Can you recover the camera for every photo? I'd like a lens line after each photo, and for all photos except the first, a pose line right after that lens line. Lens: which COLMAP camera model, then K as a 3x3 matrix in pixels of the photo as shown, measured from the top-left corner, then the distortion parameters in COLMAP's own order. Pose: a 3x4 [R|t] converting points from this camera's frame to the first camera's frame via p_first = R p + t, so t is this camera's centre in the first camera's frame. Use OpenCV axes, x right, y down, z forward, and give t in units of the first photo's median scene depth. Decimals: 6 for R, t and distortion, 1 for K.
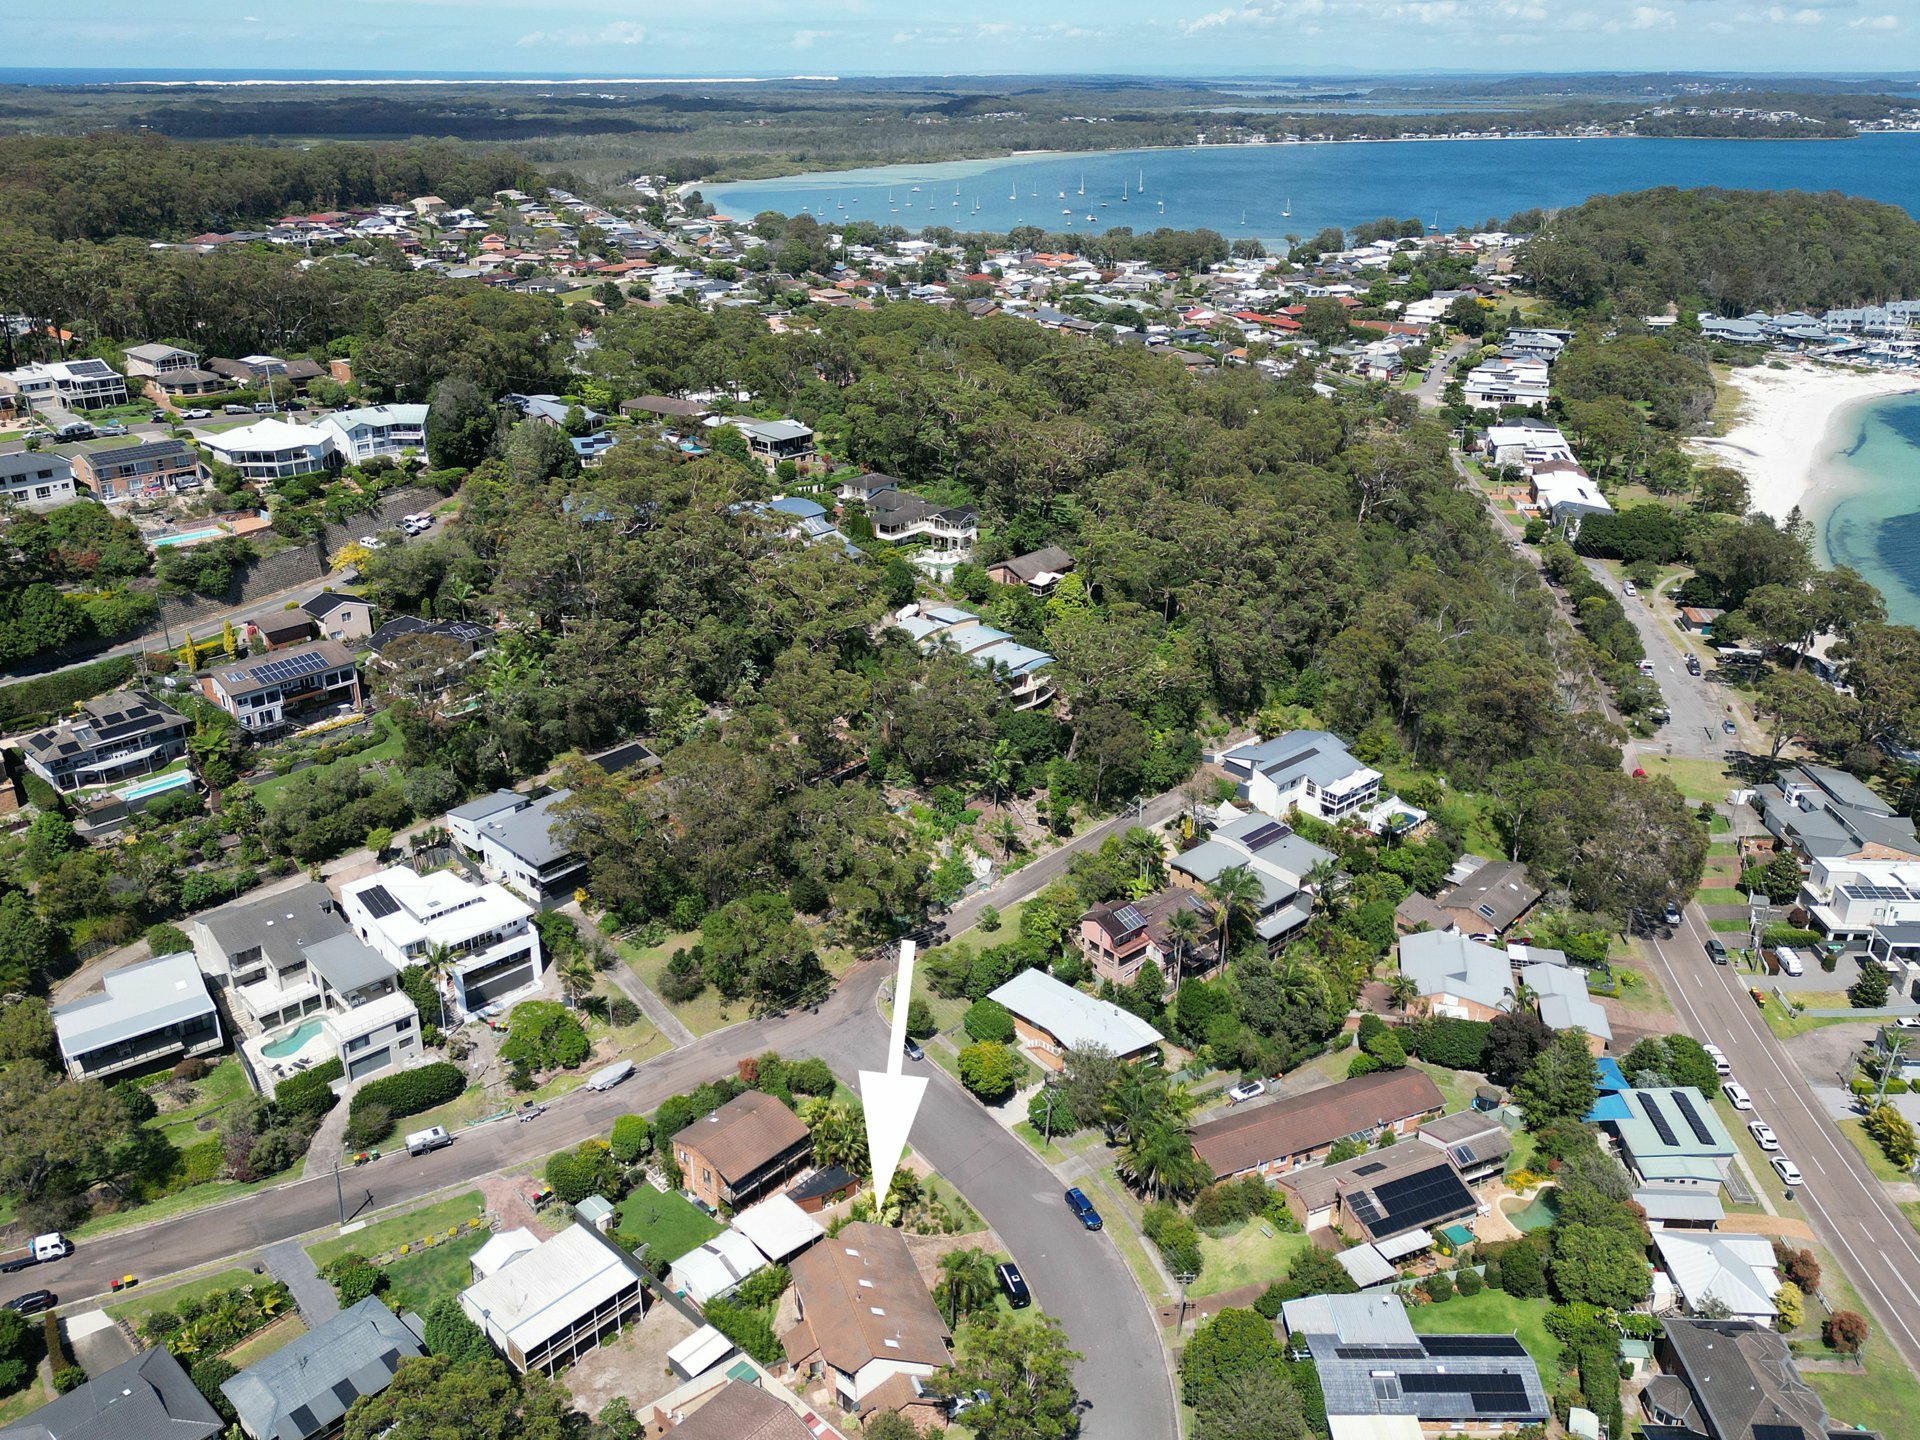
lens RADIAL K [[1411.4, 0, 967.9], [0, 1411.4, 716.2], [0, 0, 1]] dist [0.087649, -0.082717]
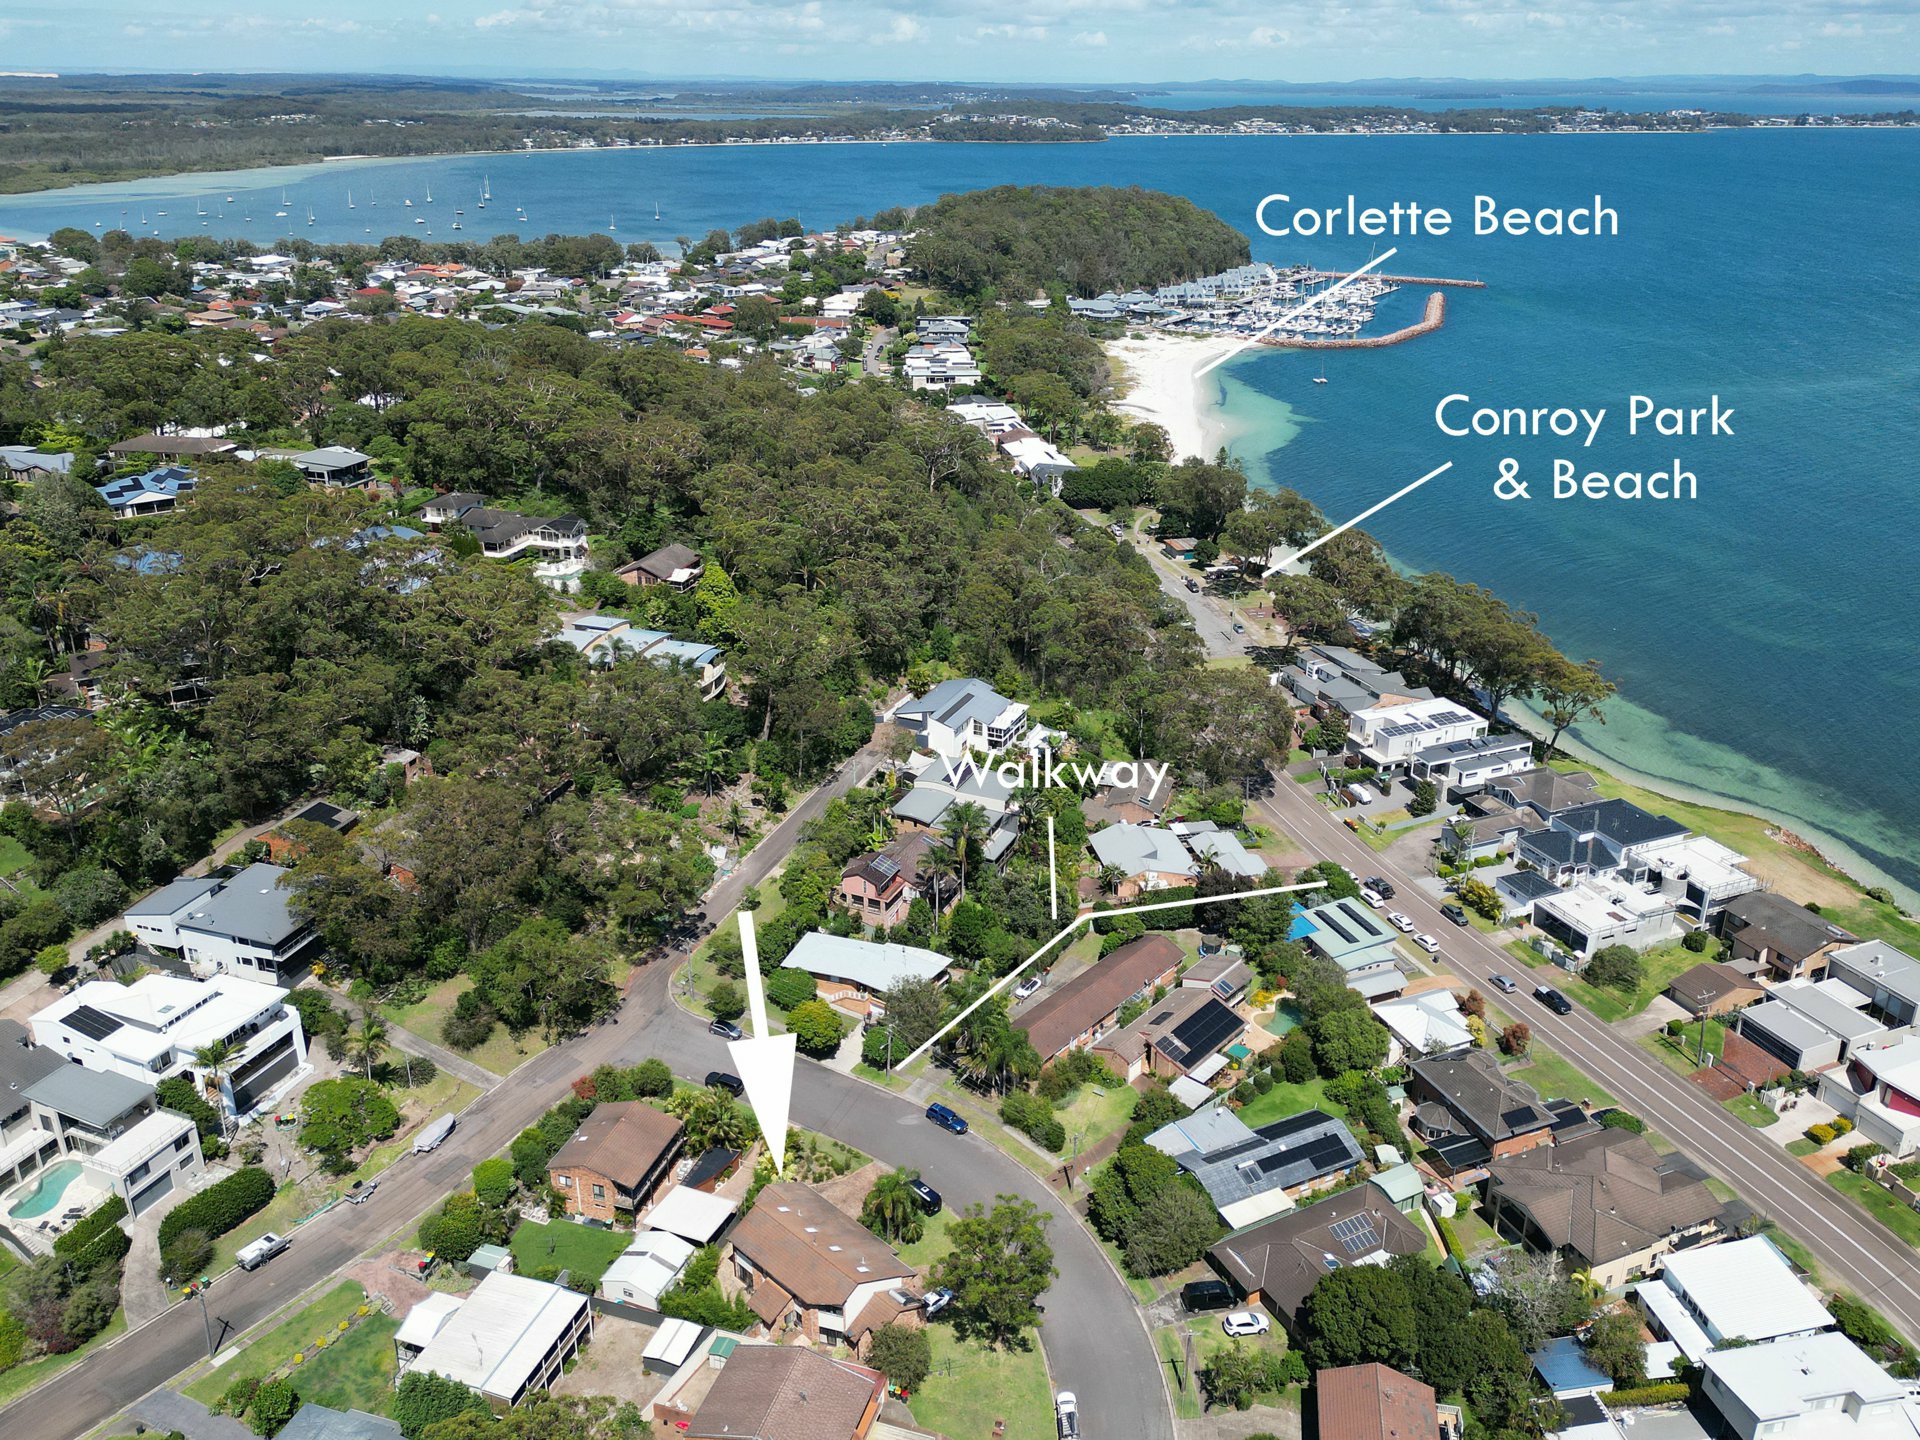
lens RADIAL K [[1411.4, 0, 967.9], [0, 1411.4, 716.2], [0, 0, 1]] dist [0.087649, -0.082717]
pose [[0.910349, -0.167373, 0.378485, -0.195743], [0.168368, 0.985245, 0.030726, 0.007186], [-0.378043, 0.035754, 0.925097, -0.019965]]
